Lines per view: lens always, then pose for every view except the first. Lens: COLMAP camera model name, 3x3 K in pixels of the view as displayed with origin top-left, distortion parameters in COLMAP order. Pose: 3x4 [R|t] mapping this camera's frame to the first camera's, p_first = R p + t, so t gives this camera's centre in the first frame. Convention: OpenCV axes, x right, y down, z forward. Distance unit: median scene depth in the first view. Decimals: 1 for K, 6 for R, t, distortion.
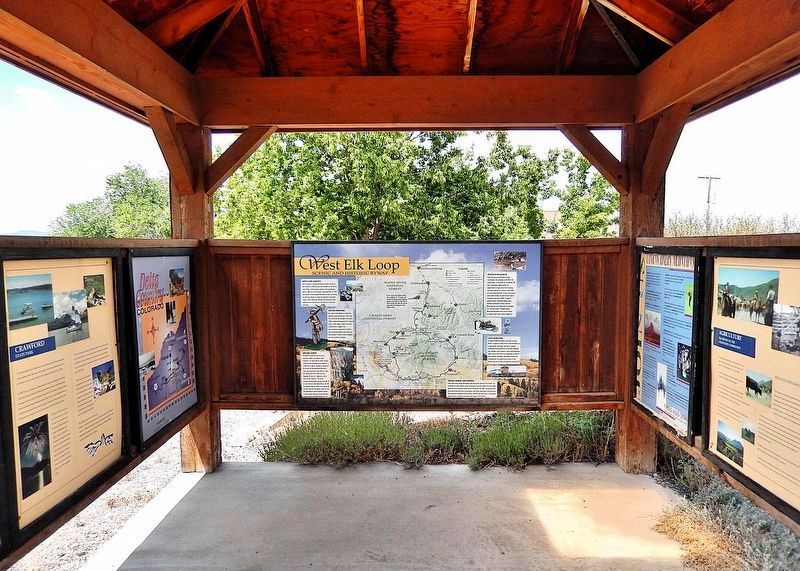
lens RADIAL K [[606.8, 0, 398.0], [0, 606.8, 291.7], [0, 0, 1]] dist [0.006375, 0.005343]
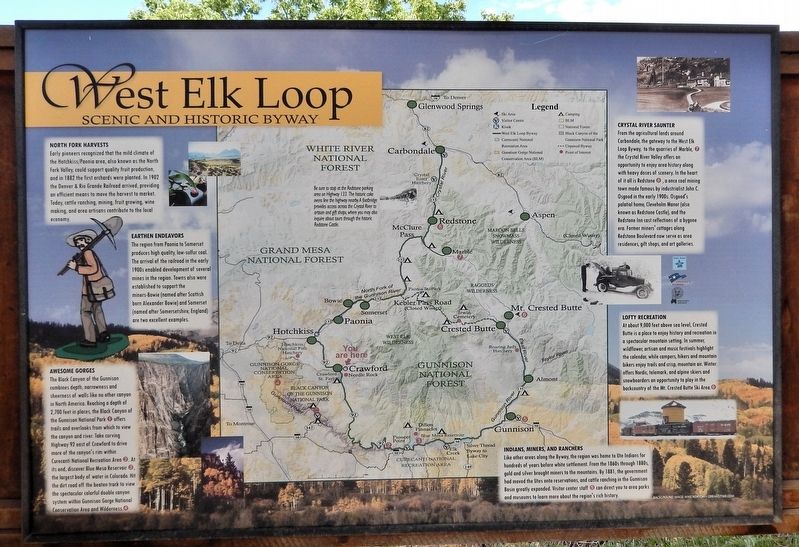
lens RADIAL K [[587.0, 0, 403.0], [0, 587.0, 272.4], [0, 0, 1]] dist [0.002724, -0.002574]
pose [[0.998577, -0.006058, 0.052975, 0.011948], [0.009901, 0.997313, -0.072580, 0.074524], [-0.052393, 0.073001, 0.995955, 0.687585]]
